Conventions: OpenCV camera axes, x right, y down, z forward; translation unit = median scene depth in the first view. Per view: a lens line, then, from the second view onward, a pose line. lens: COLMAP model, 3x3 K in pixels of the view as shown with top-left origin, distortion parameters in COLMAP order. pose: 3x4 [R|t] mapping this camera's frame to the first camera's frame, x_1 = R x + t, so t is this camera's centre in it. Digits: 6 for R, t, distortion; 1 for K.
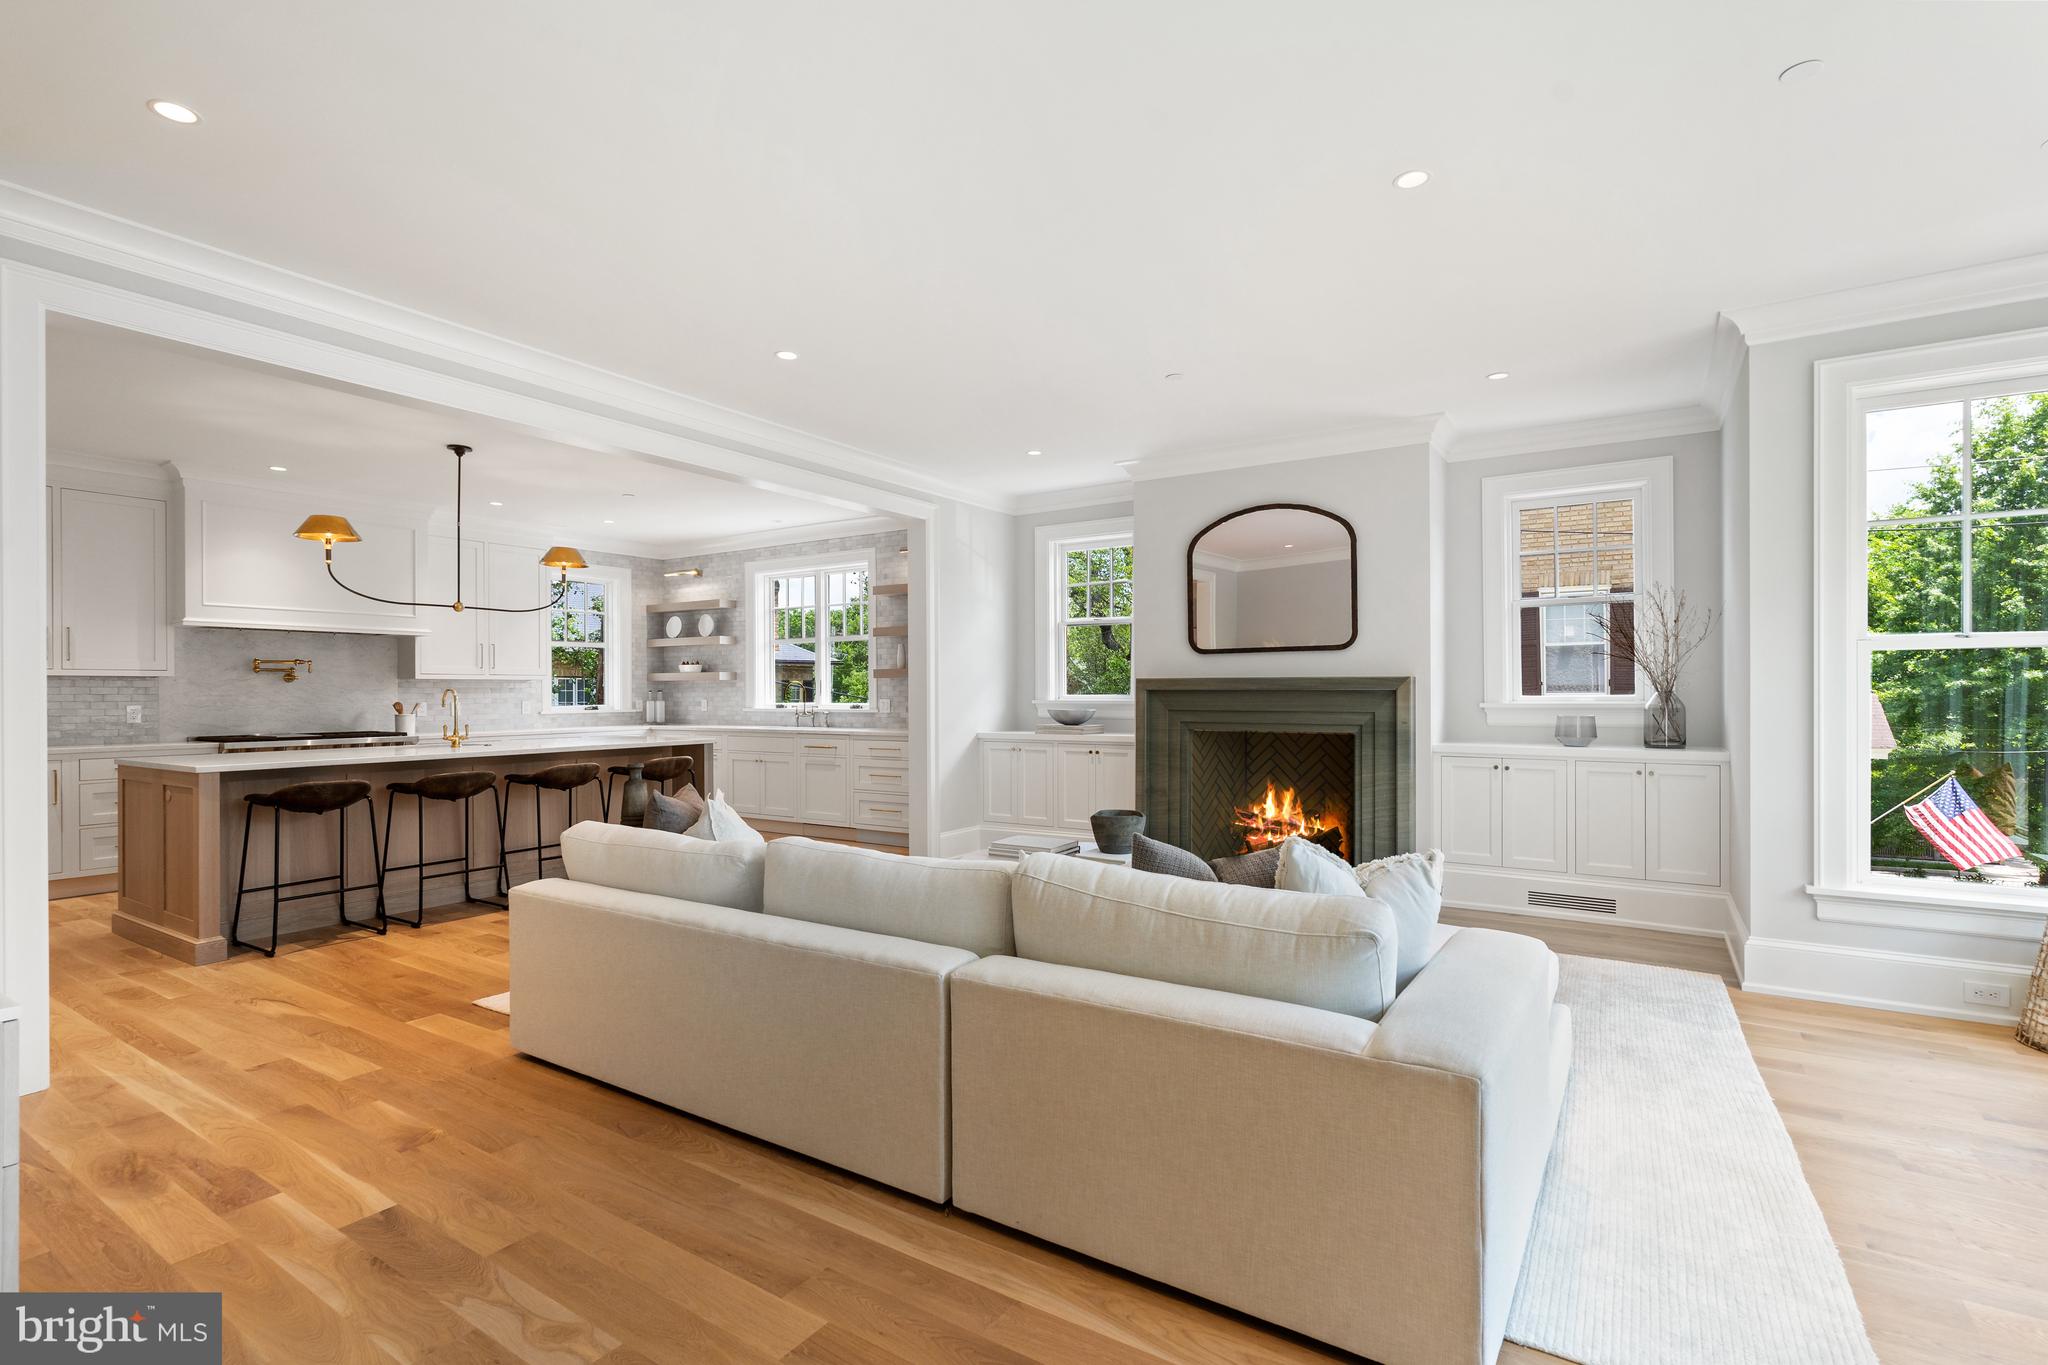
lens RADIAL K [[965.8, 0, 1024.0], [0, 965.8, 682.5], [0, 0, 1]] dist [-0.001278, -0.000460]
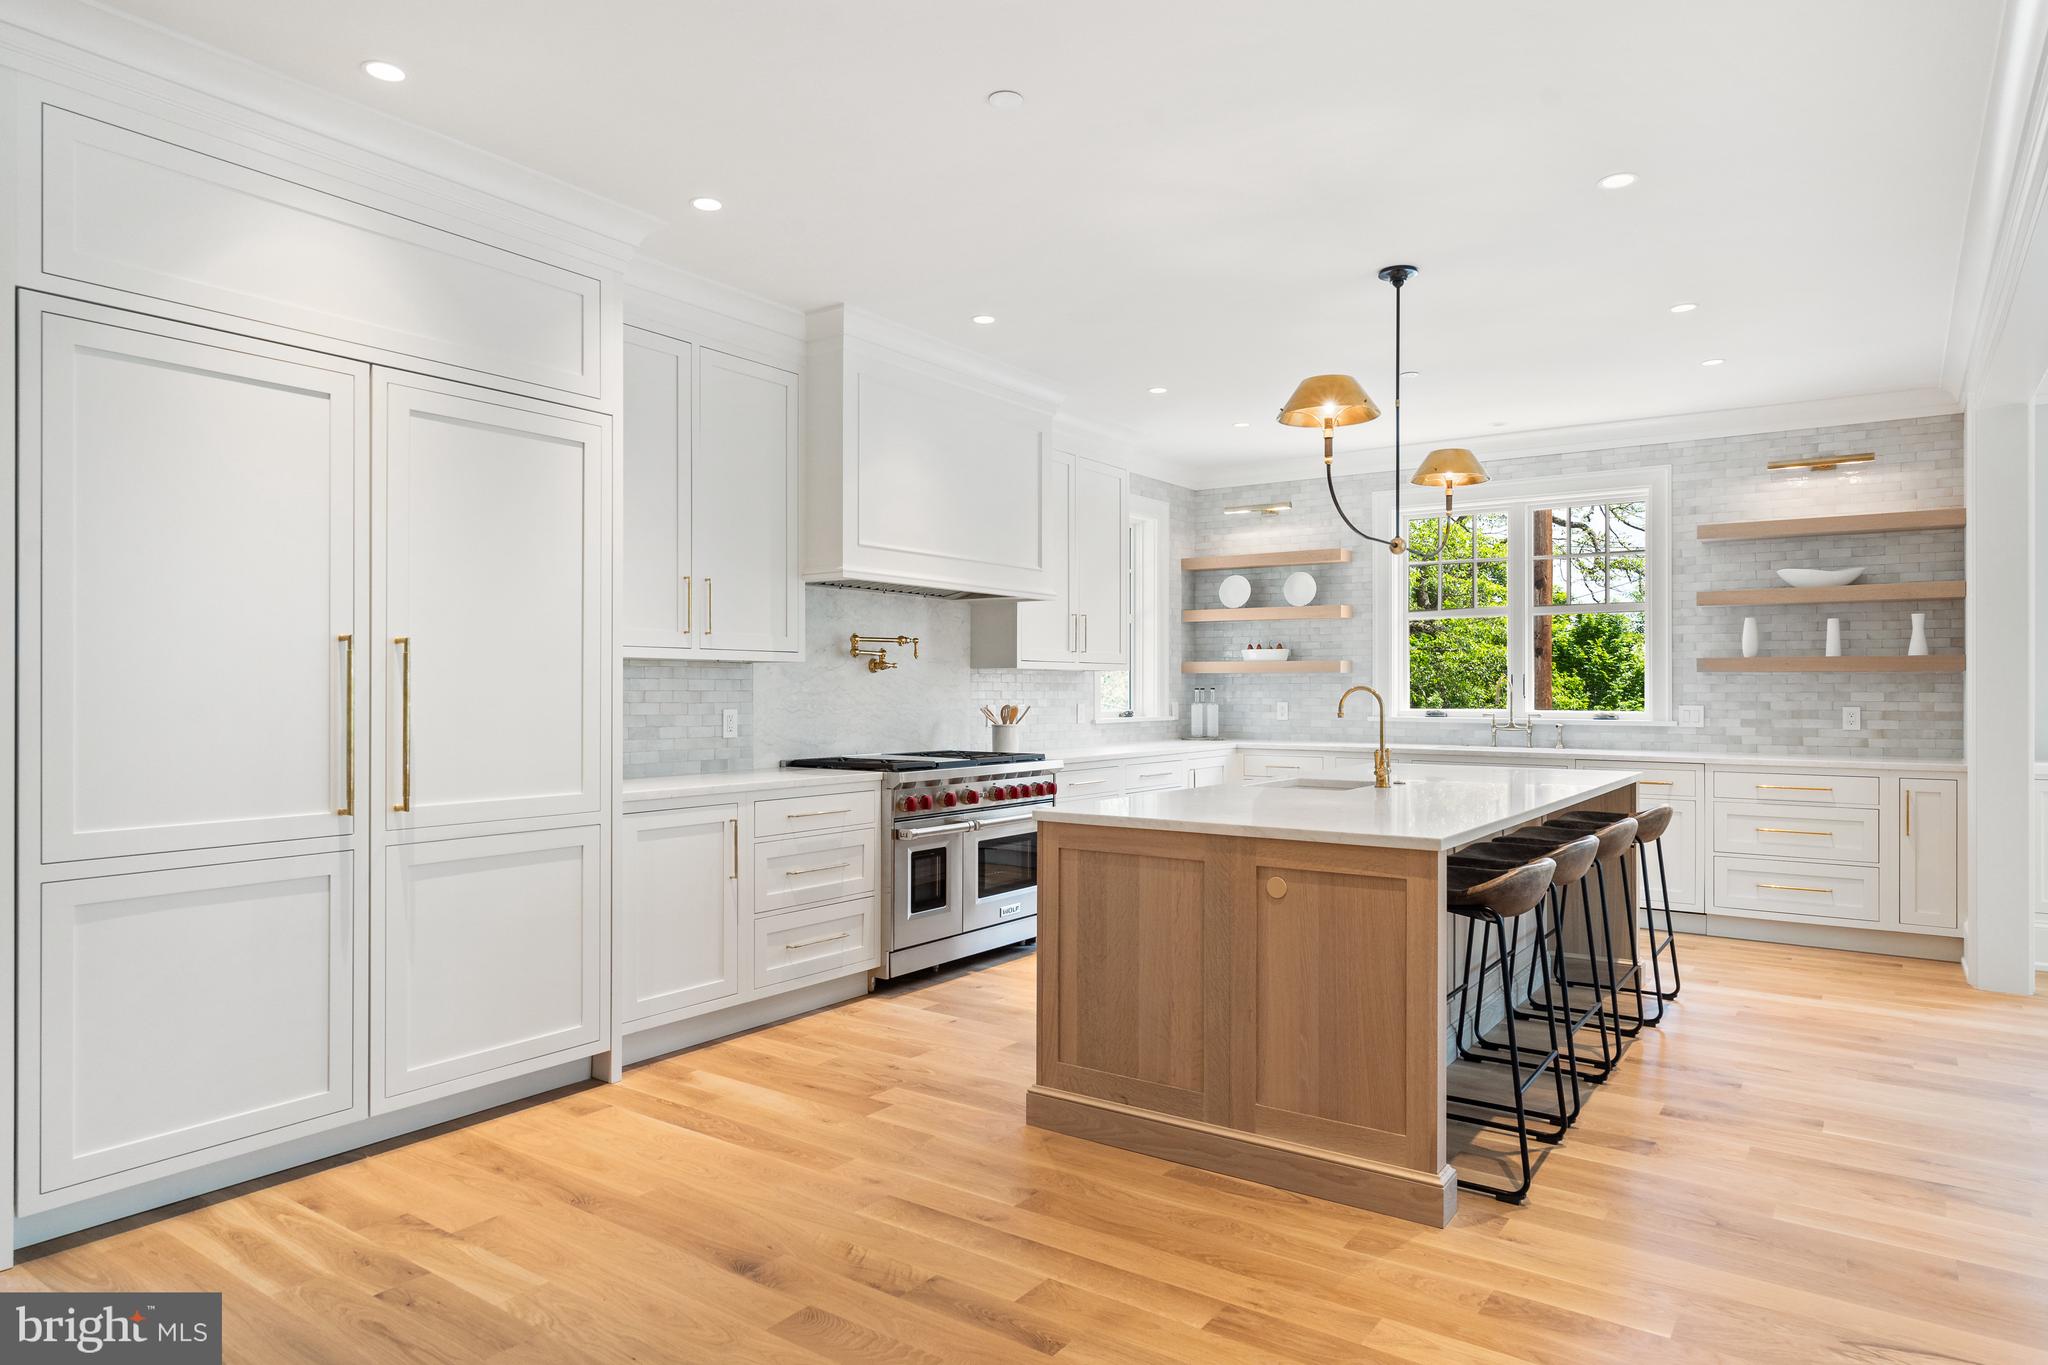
lens RADIAL K [[1245.3, 0, 1024.0], [0, 1245.3, 682.5], [0, 0, 1]] dist [0.005898, 0.001823]
pose [[0.999139, 0.007517, -0.040790, -0.482013], [-0.007293, 0.999957, 0.005648, 0.000609], [0.040831, -0.005345, 0.999152, 0.150391]]
